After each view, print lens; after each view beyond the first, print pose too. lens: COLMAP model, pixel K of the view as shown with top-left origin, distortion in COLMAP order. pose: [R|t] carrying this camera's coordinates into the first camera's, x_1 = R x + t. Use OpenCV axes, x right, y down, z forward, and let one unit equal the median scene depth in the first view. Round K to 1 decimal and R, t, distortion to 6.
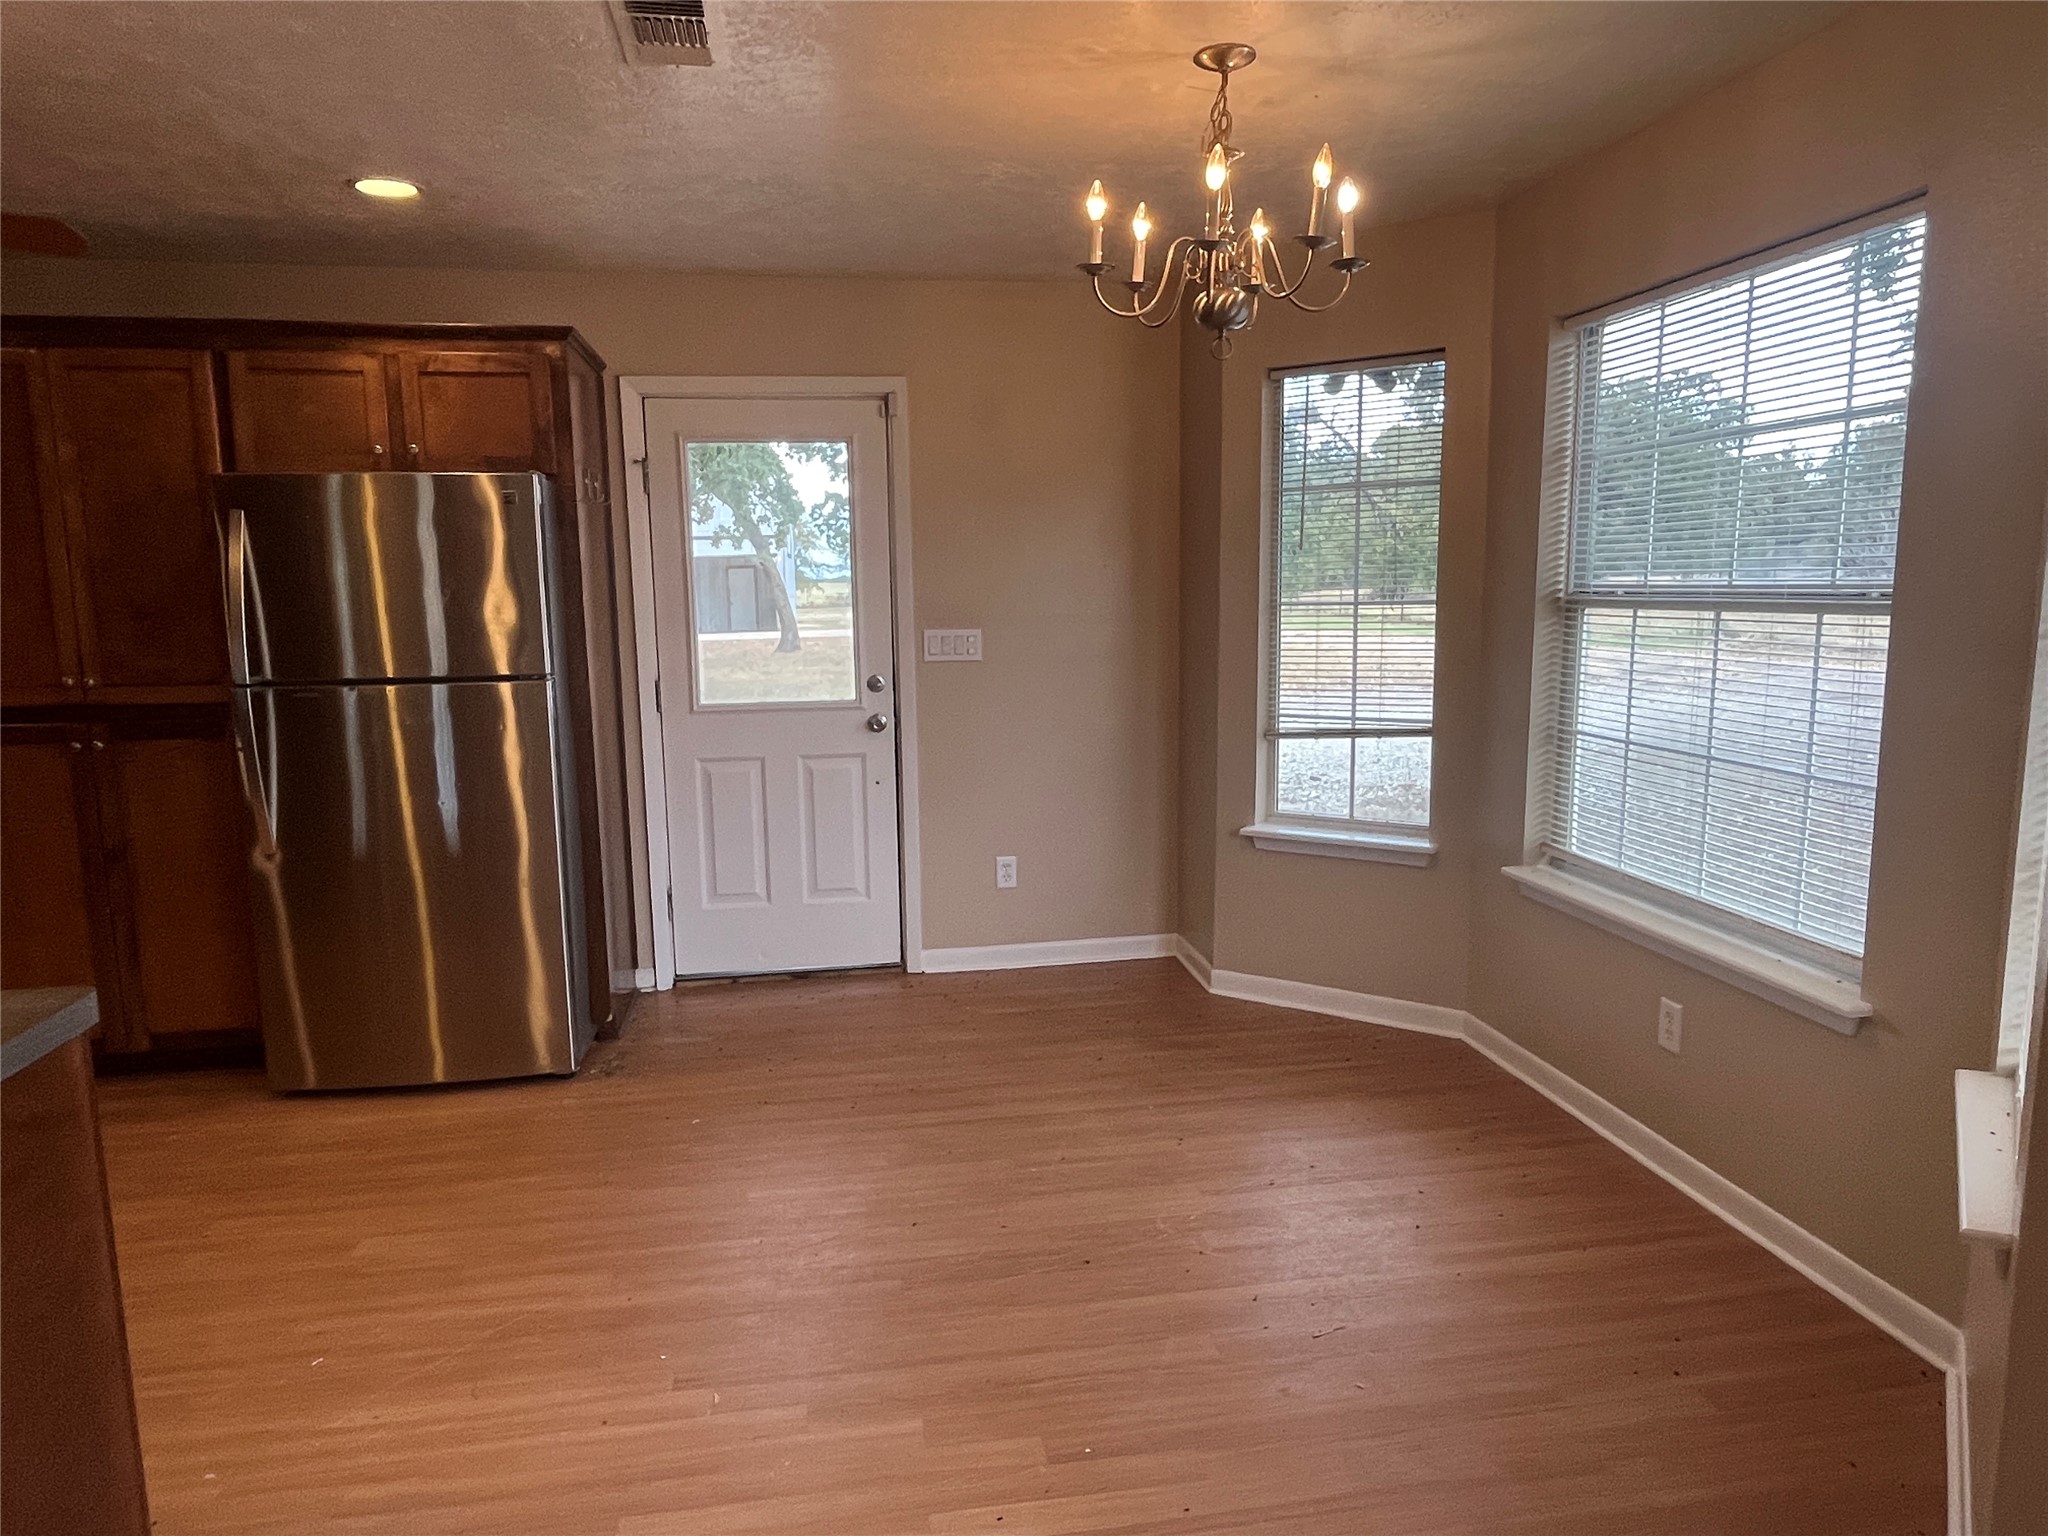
lens RADIAL K [[1272.3, 0, 1021.4], [0, 1272.3, 770.2], [0, 0, 1]] dist [0.007993, 0.000976]
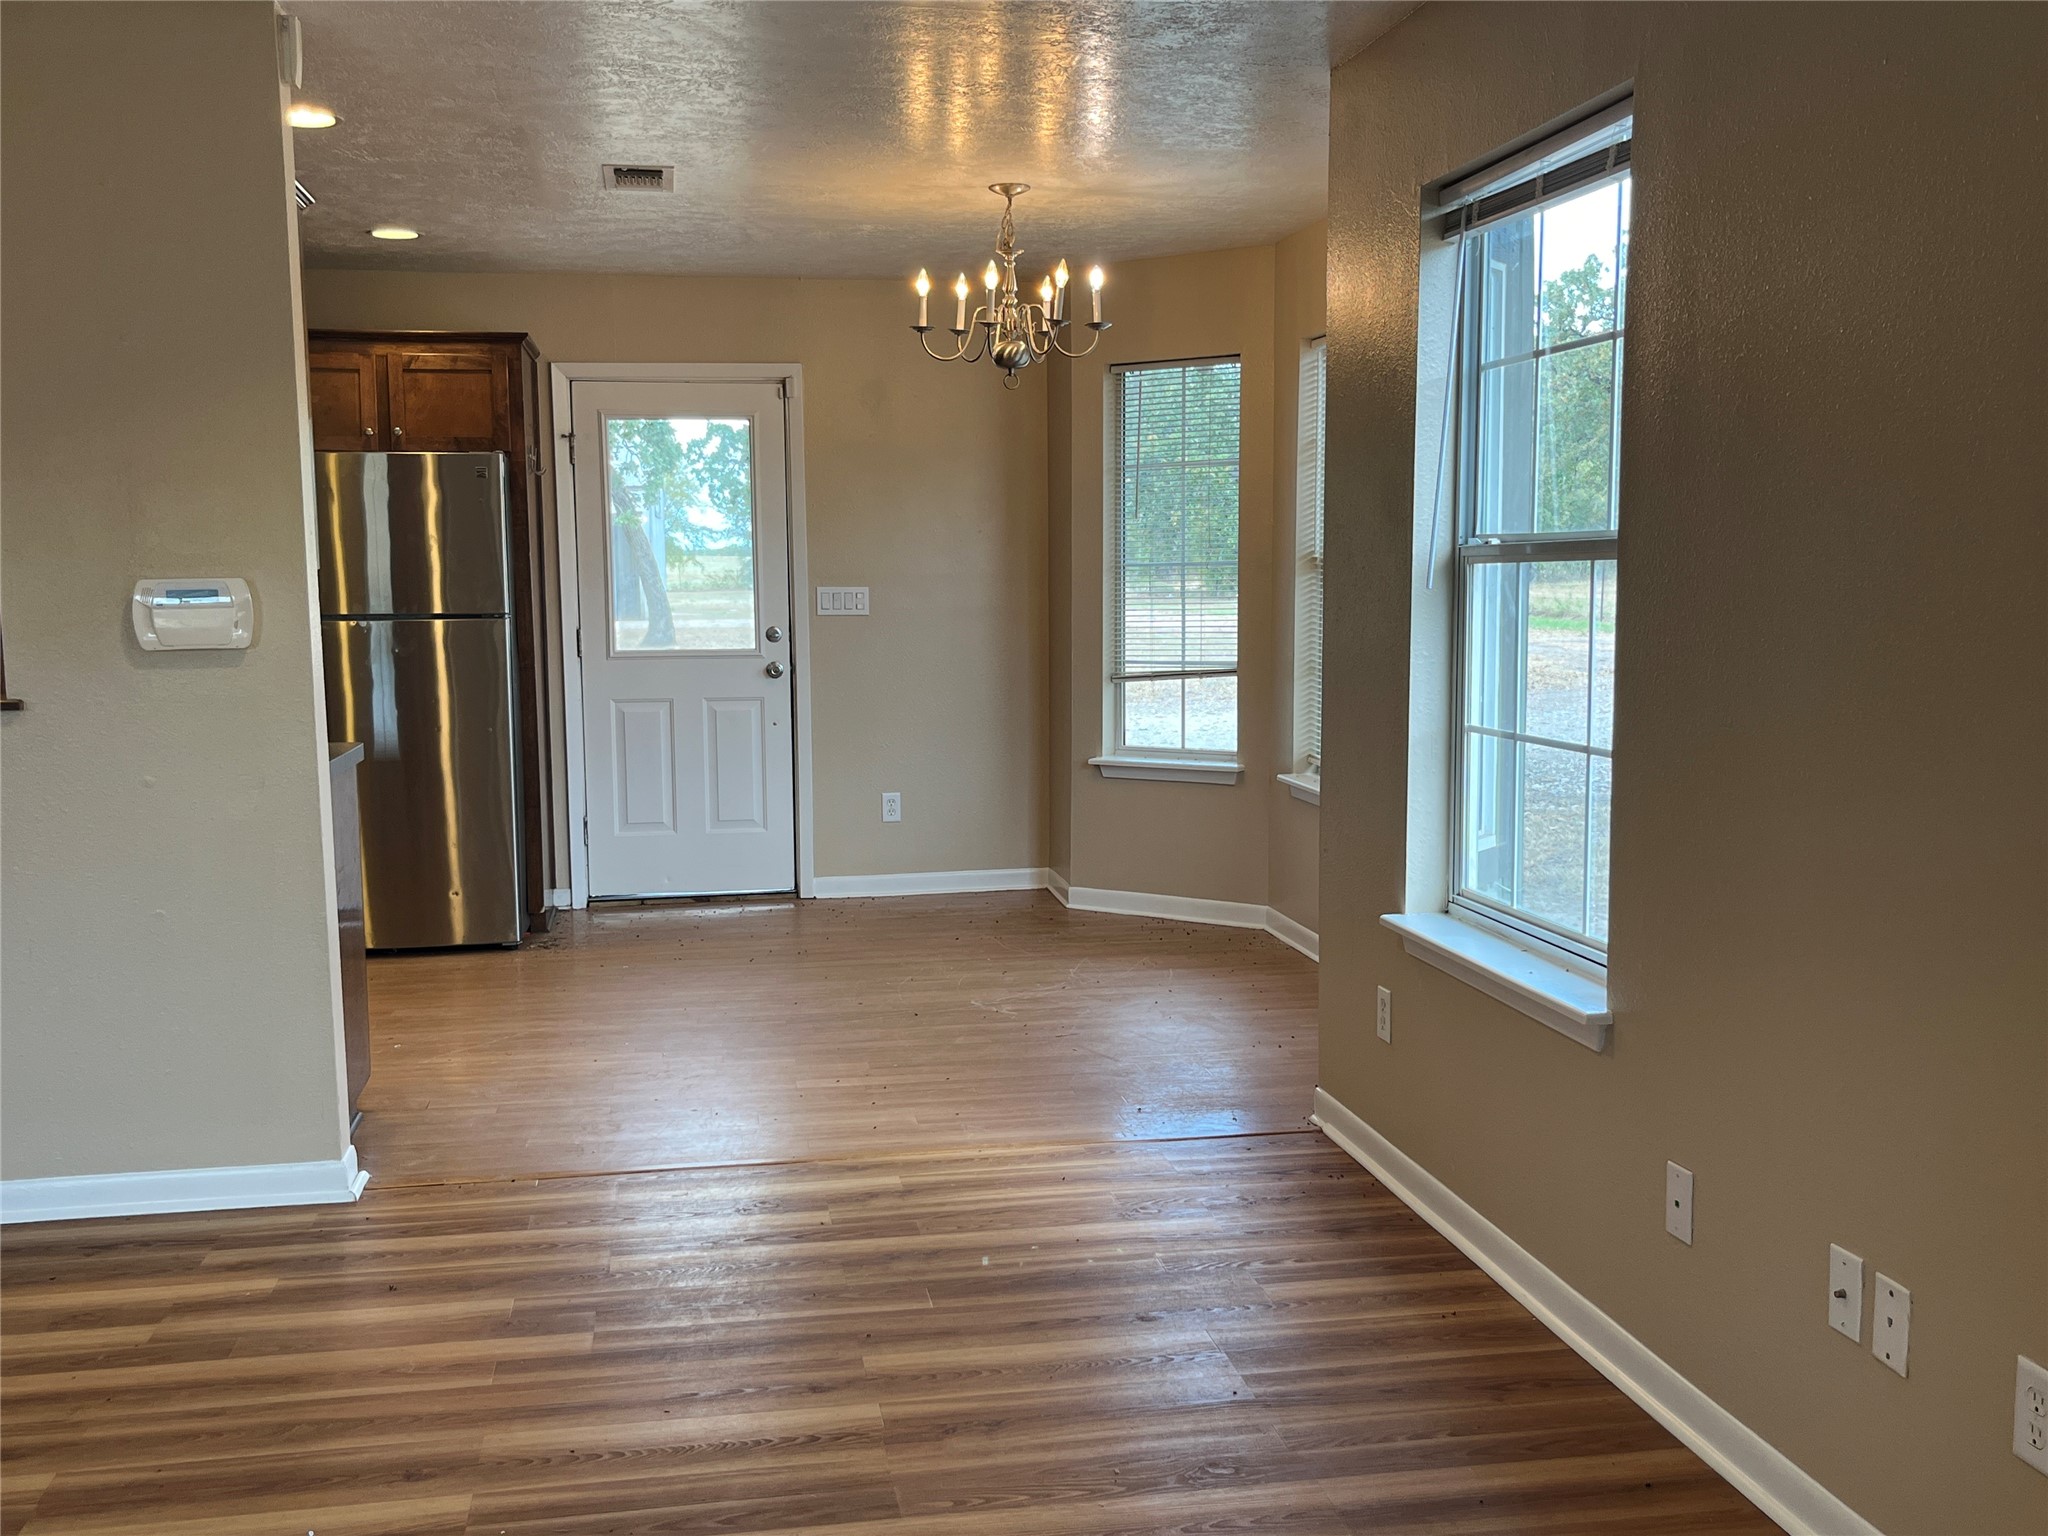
lens RADIAL K [[1915.8, 0, 1027.6], [0, 1915.8, 765.6], [0, 0, 1]] dist [0.101341, 0.000000]
pose [[0.999890, 0.004212, 0.014199, 0.087368], [-0.003661, 0.999249, -0.038564, 0.114071], [-0.014351, 0.038508, 0.999155, -0.700765]]
